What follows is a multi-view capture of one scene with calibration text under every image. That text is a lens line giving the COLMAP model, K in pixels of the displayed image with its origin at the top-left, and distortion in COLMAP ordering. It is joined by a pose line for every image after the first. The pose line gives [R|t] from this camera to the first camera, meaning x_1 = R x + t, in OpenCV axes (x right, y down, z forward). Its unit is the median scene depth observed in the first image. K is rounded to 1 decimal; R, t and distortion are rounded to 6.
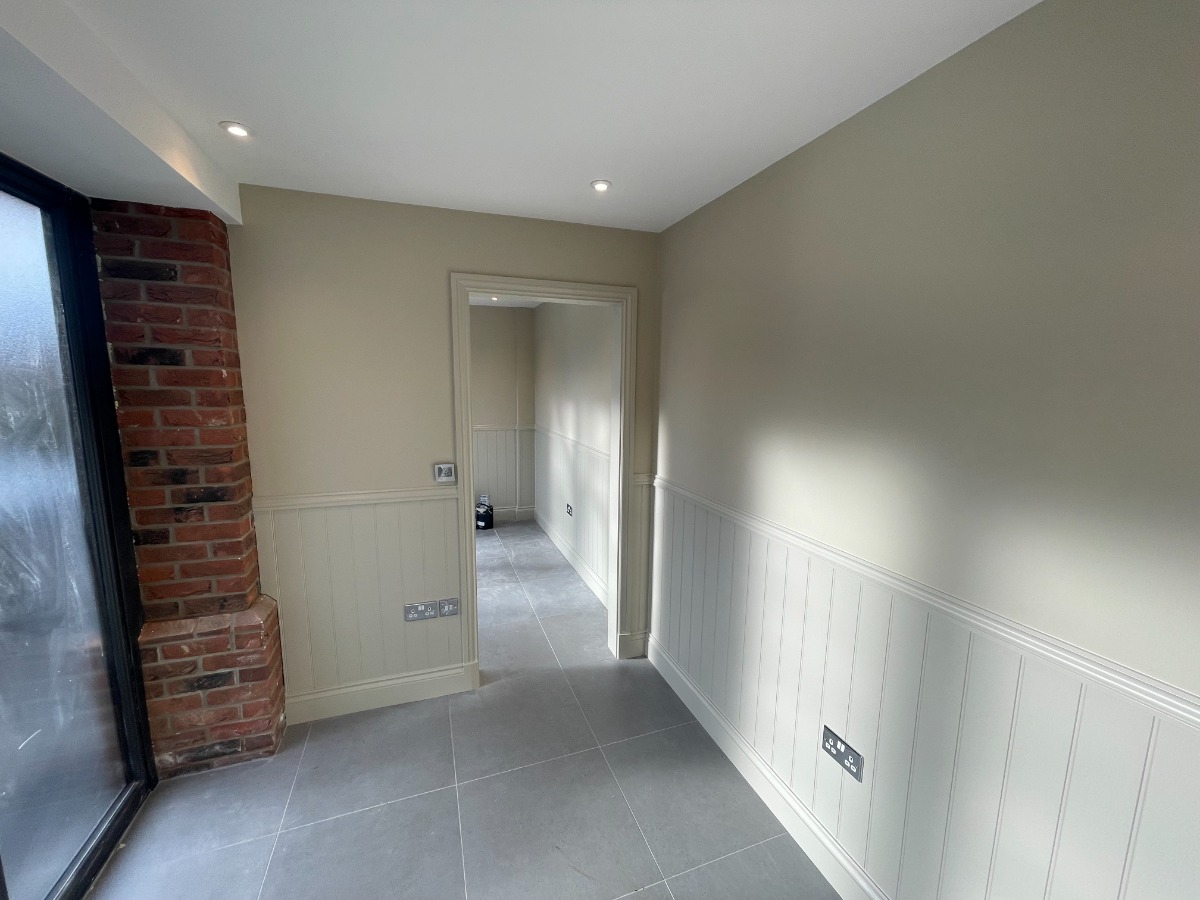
lens RADIAL K [[484.9, 0, 599.2], [0, 484.9, 449.4], [0, 0, 1]] dist [-0.006417, 0.001102]
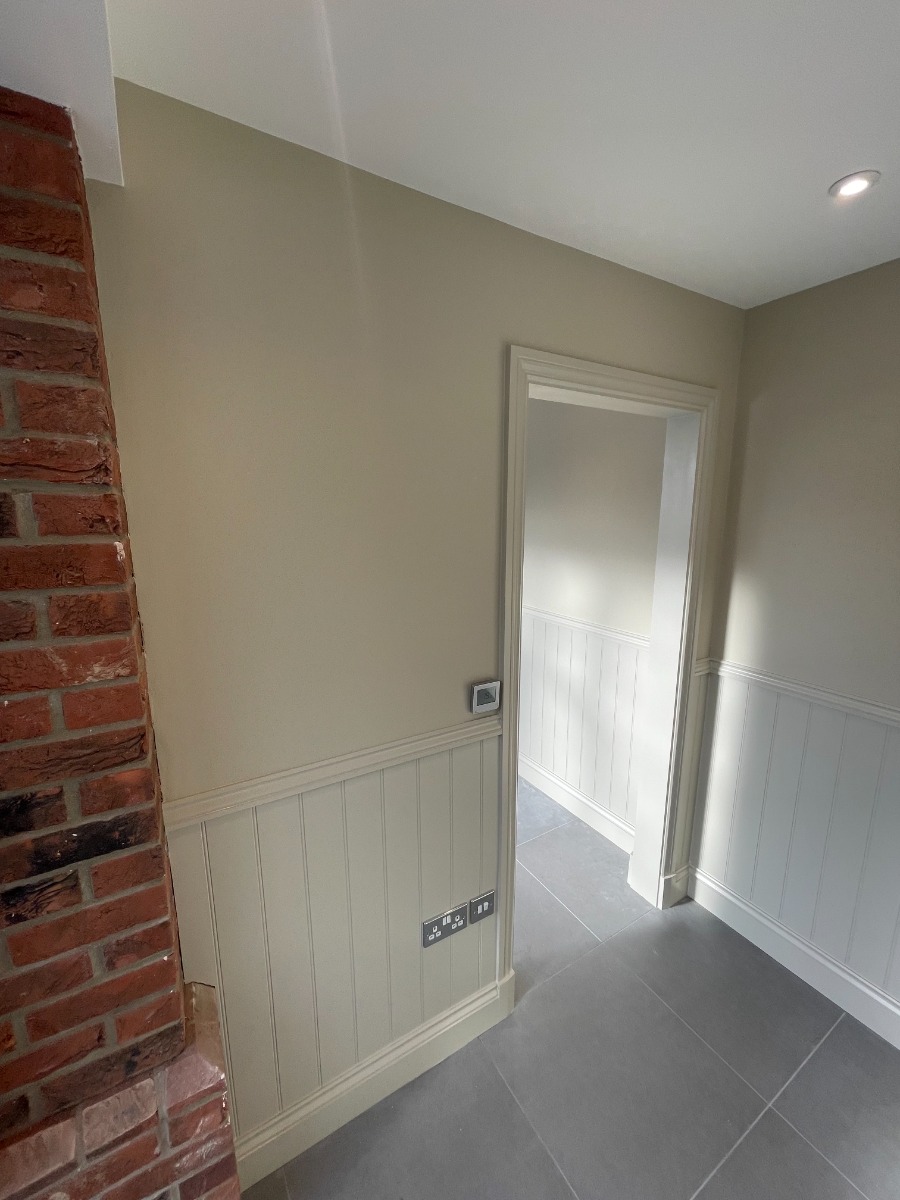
lens RADIAL K [[484.9, 0, 453.0], [0, 484.9, 598.6], [0, 0, 1]] dist [-0.006417, 0.001102]
pose [[0.980337, -0.049725, 0.190961, -0.550042], [0.041596, 0.998059, 0.046349, -0.118255], [-0.192895, -0.037494, 0.980503, 0.518216]]
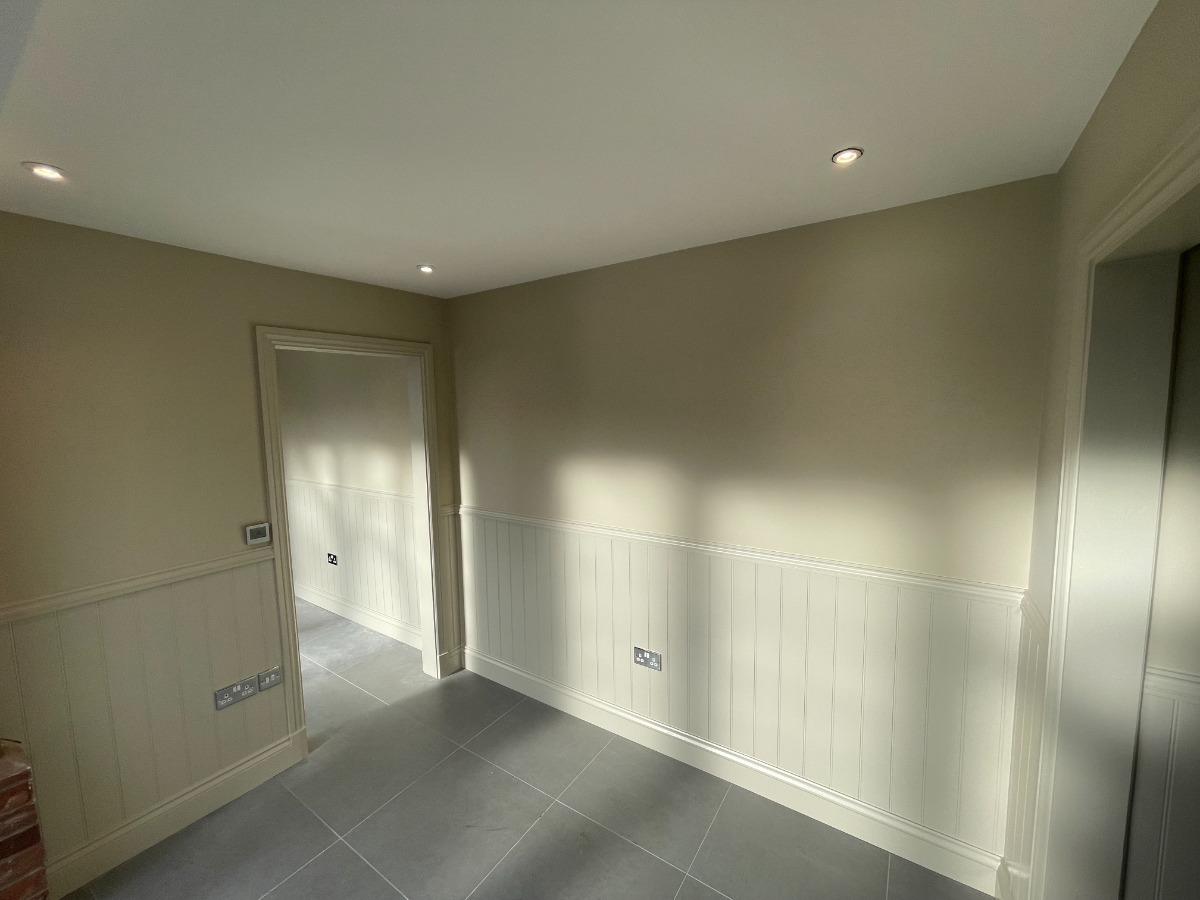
lens RADIAL K [[484.9, 0, 600.4], [0, 484.9, 447.4], [0, 0, 1]] dist [-0.006417, 0.001102]
pose [[0.808428, -0.079759, 0.583166, -0.372987], [0.112065, 0.993510, -0.019471, -0.030246], [-0.577828, 0.081094, 0.812120, -0.186556]]
